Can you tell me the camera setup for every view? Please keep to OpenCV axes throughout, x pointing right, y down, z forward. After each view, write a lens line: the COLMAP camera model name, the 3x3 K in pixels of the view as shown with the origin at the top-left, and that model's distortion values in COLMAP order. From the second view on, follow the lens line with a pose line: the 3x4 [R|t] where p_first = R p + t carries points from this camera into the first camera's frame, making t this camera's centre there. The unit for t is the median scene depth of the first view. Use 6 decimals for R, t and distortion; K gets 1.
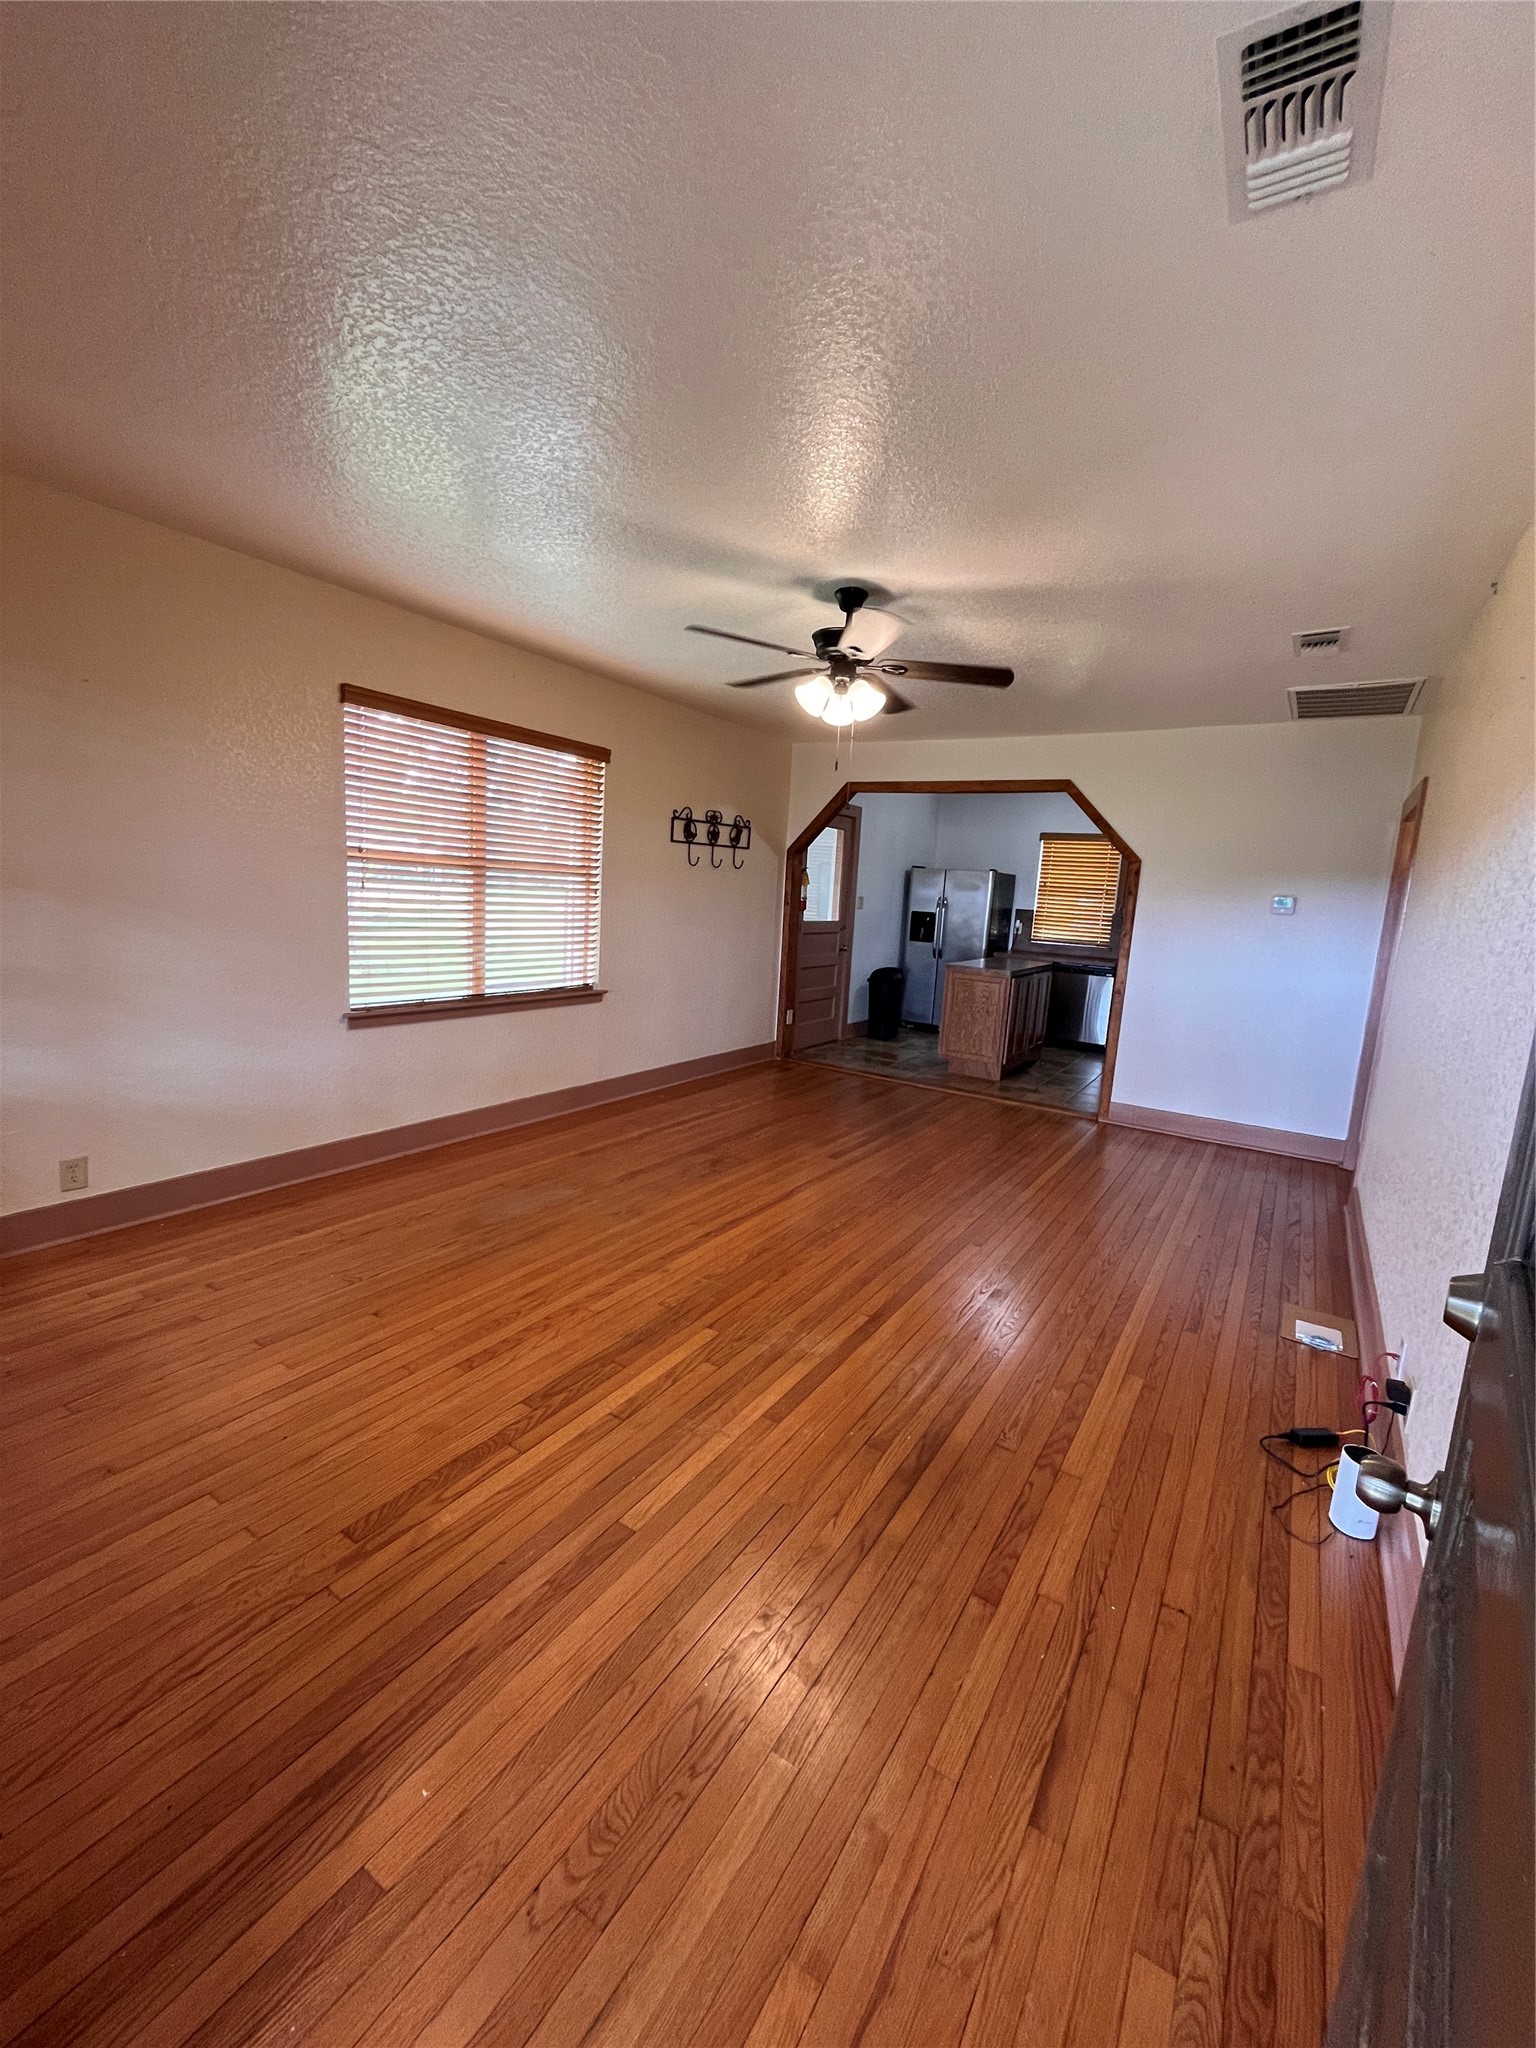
lens RADIAL K [[836.5, 0, 768.0], [0, 836.5, 1024.0], [0, 0, 1]] dist [-0.002810, -0.000075]
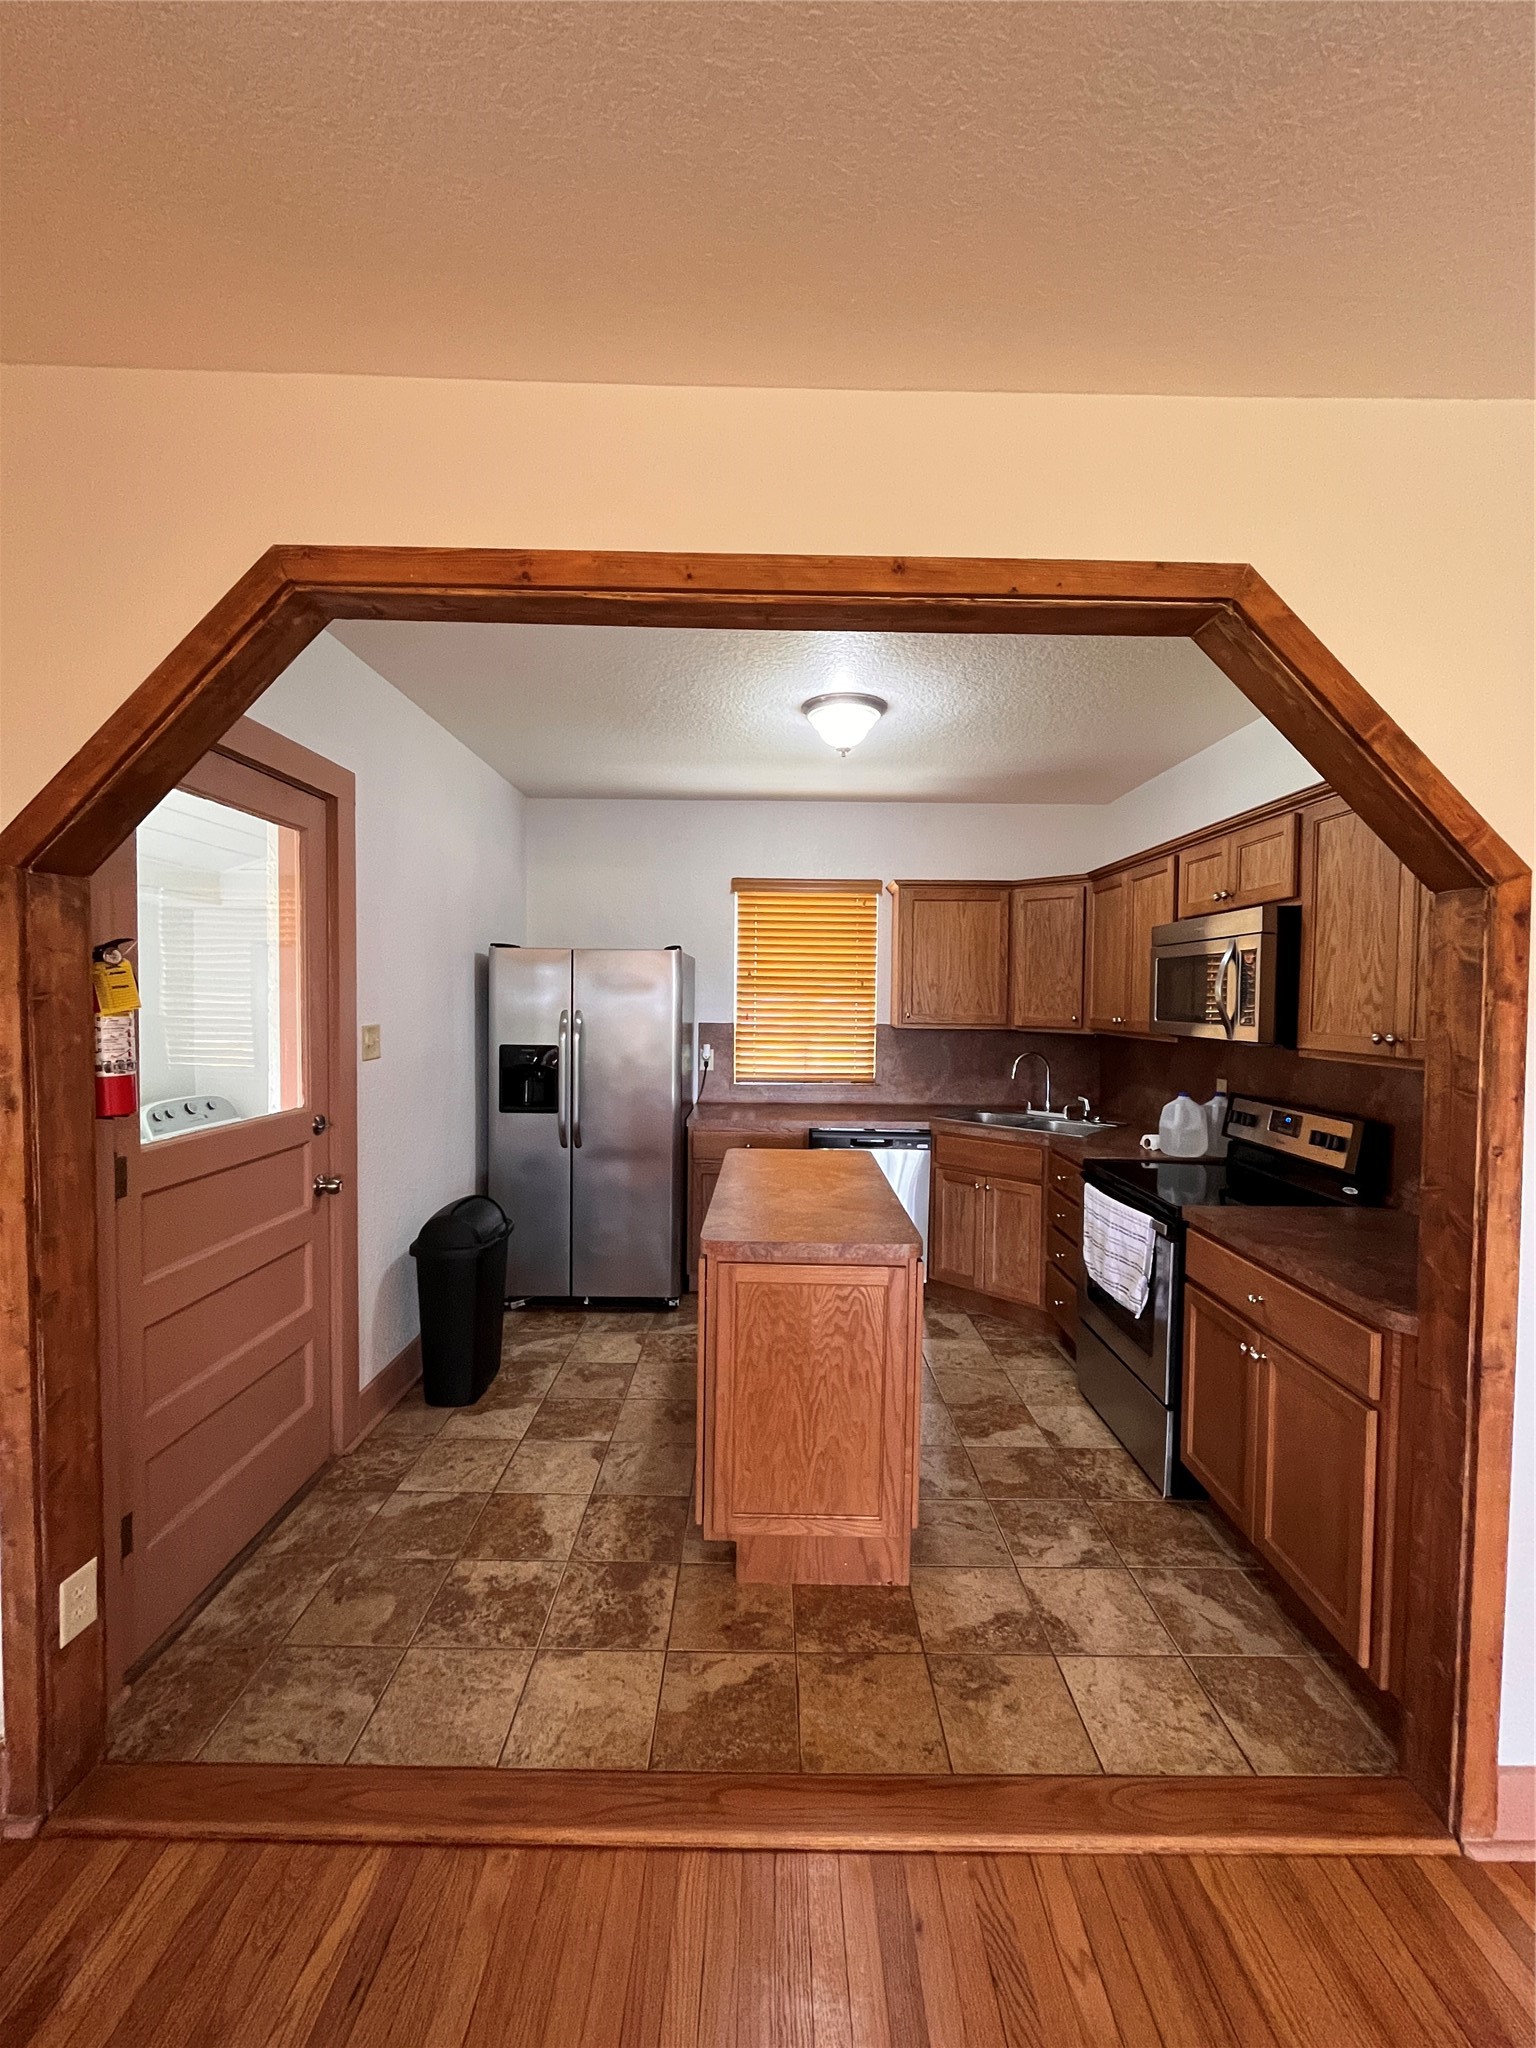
lens RADIAL K [[836.5, 0, 768.0], [0, 836.5, 1024.0], [0, 0, 1]] dist [-0.002810, -0.000075]
pose [[0.840728, -0.063570, 0.537713, 0.058524], [0.119983, 0.990268, -0.070525, -0.101589], [-0.527997, 0.123808, 0.840173, 0.580767]]
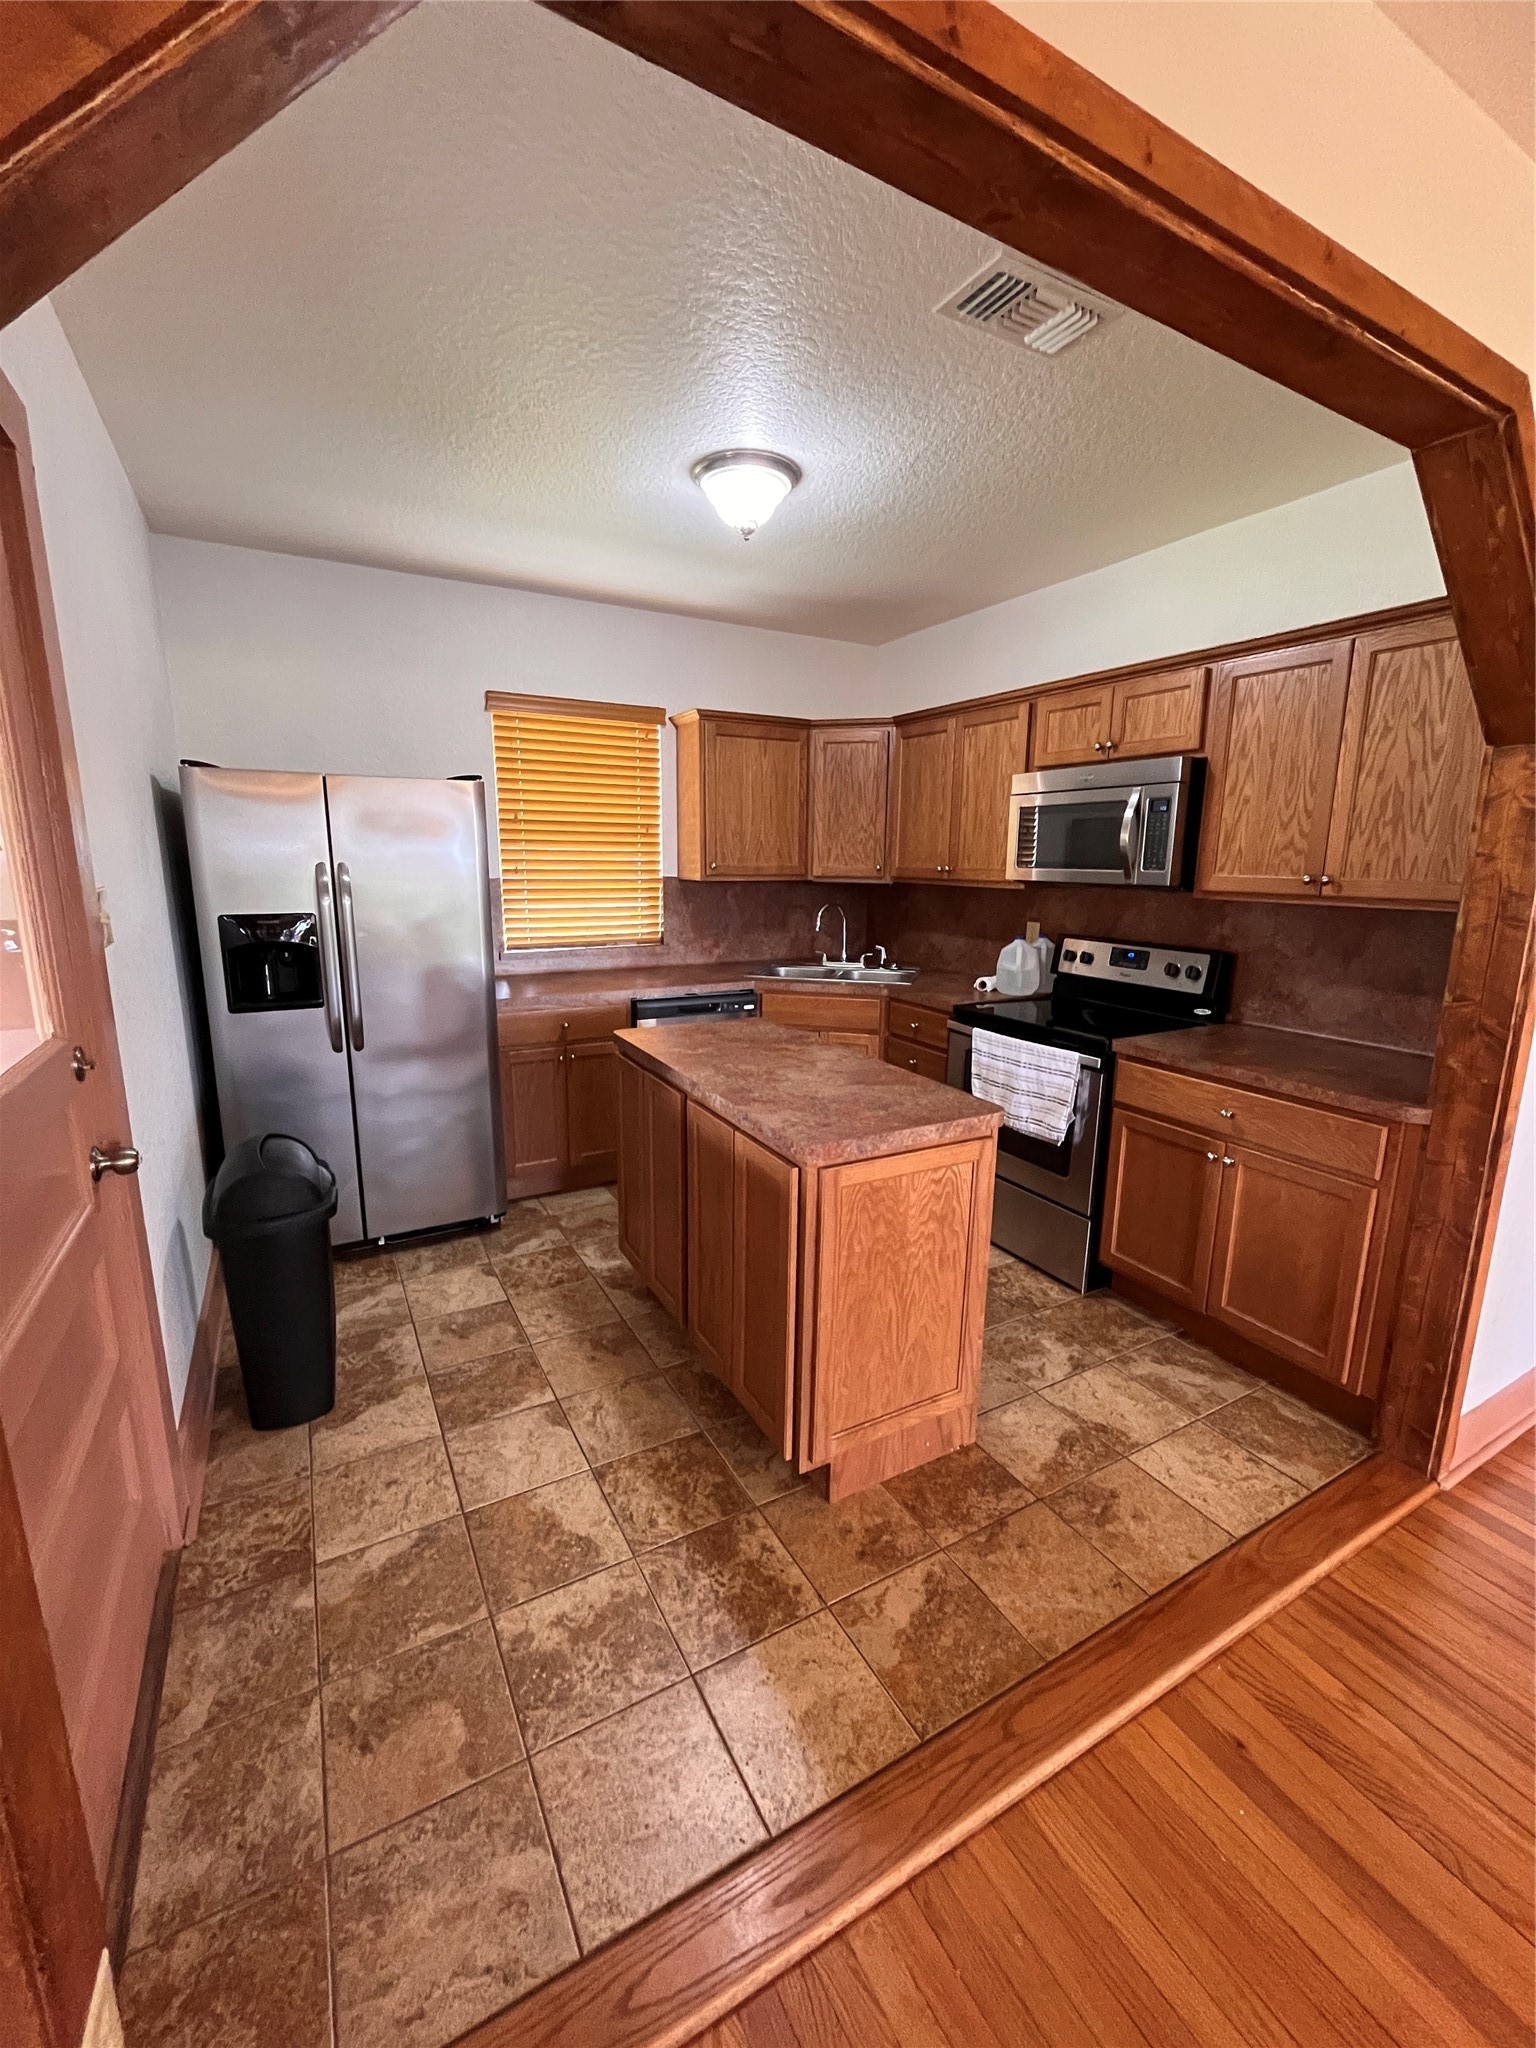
lens RADIAL K [[836.5, 0, 768.0], [0, 836.5, 1024.0], [0, 0, 1]] dist [-0.002810, -0.000075]
pose [[0.469989, -0.224711, 0.853590, 0.003076], [0.155011, 0.973035, 0.170806, -0.121921], [-0.868955, 0.052039, 0.492148, 0.713079]]
